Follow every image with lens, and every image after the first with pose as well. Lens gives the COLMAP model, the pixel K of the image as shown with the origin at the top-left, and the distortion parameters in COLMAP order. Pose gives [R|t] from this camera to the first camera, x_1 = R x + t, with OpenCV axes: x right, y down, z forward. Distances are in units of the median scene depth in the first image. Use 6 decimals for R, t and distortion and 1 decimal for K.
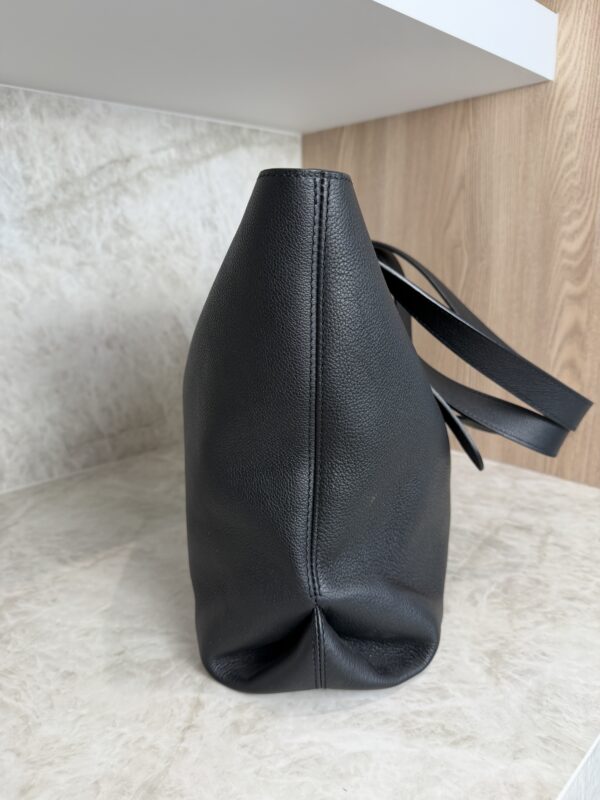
lens RADIAL K [[597.2, 0, 306.2], [0, 597.2, 397.4], [0, 0, 1]] dist [-0.013229, -0.025142]
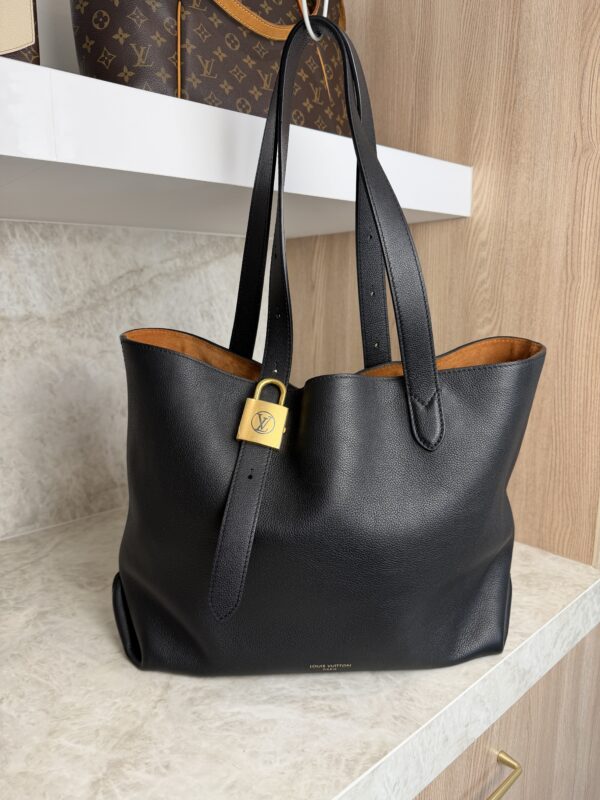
lens RADIAL K [[597.2, 0, 304.4], [0, 597.2, 396.7], [0, 0, 1]] dist [-0.013229, -0.025142]
pose [[0.999156, 0.015386, -0.038087, 0.115122], [-0.017348, 0.998510, -0.051732, -0.074768], [0.037234, 0.052350, 0.997934, -0.283441]]
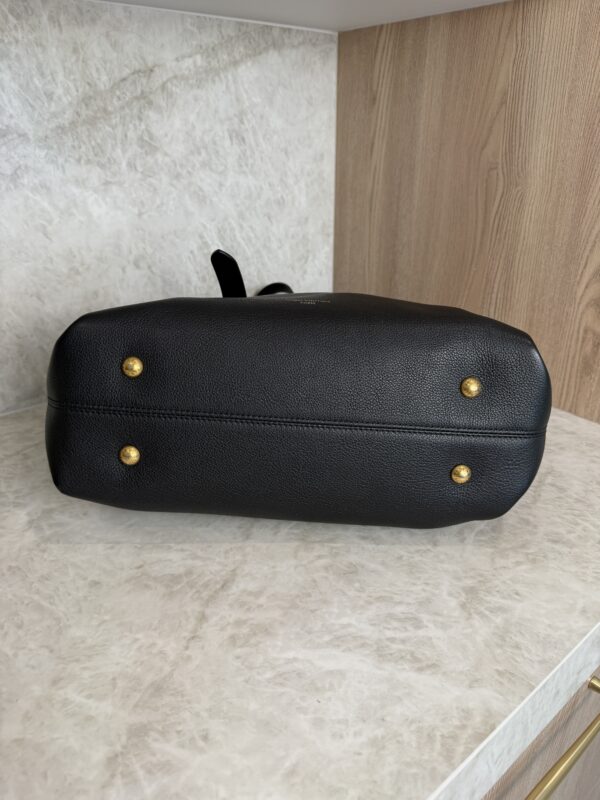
lens RADIAL K [[597.2, 0, 305.4], [0, 597.2, 402.0], [0, 0, 1]] dist [-0.013229, -0.025142]
pose [[0.996467, 0.046559, -0.069898, 0.045207], [-0.032277, 0.980655, 0.193064, -0.072628], [0.077535, -0.190126, 0.978693, -0.024531]]
